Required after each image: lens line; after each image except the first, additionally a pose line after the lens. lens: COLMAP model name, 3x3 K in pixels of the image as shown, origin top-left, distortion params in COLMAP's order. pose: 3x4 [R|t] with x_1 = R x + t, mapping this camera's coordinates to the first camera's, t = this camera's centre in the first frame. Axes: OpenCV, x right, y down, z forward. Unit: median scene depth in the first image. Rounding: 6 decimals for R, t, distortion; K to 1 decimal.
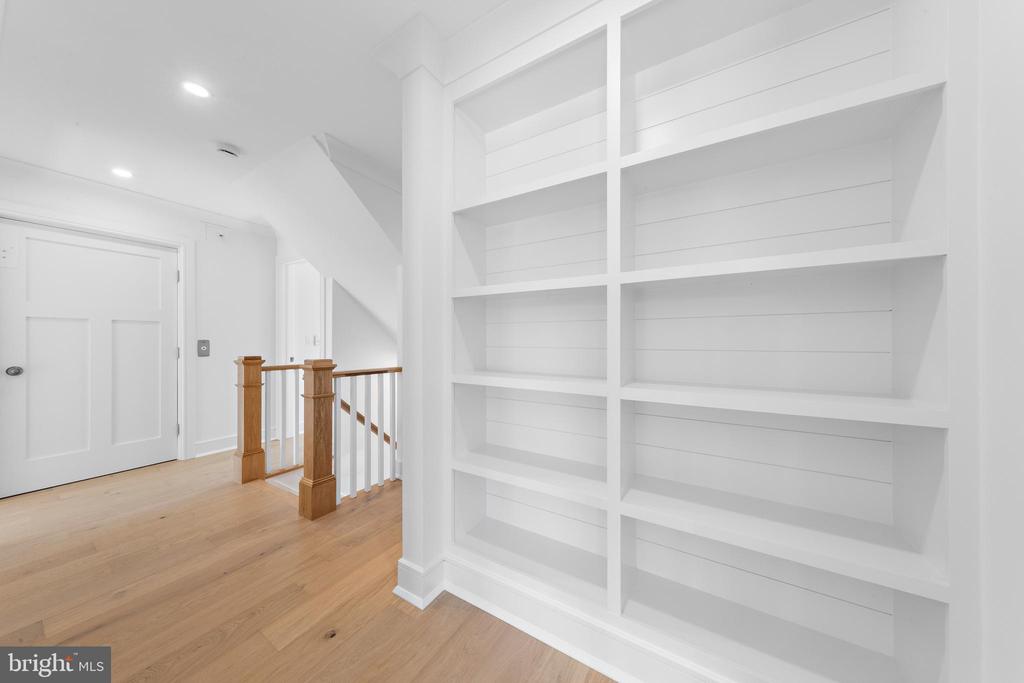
lens RADIAL K [[323.3, 0, 514.5], [0, 323.3, 341.0], [0, 0, 1]] dist [0.001428, 0.000247]
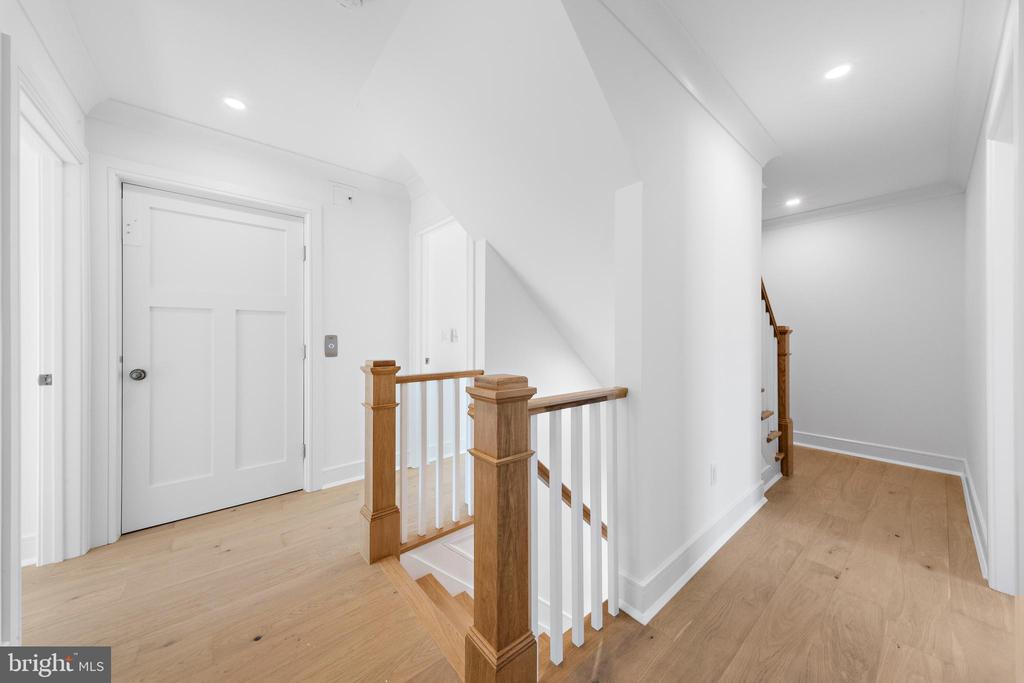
lens RADIAL K [[350.9, 0, 508.8], [0, 350.9, 336.8], [0, 0, 1]] dist [0.007670, -0.000021]
pose [[0.943572, 0.000649, -0.331167, -0.348092], [0.000360, 0.999995, 0.002986, -0.001799], [0.331167, -0.002937, 0.943567, 0.428690]]
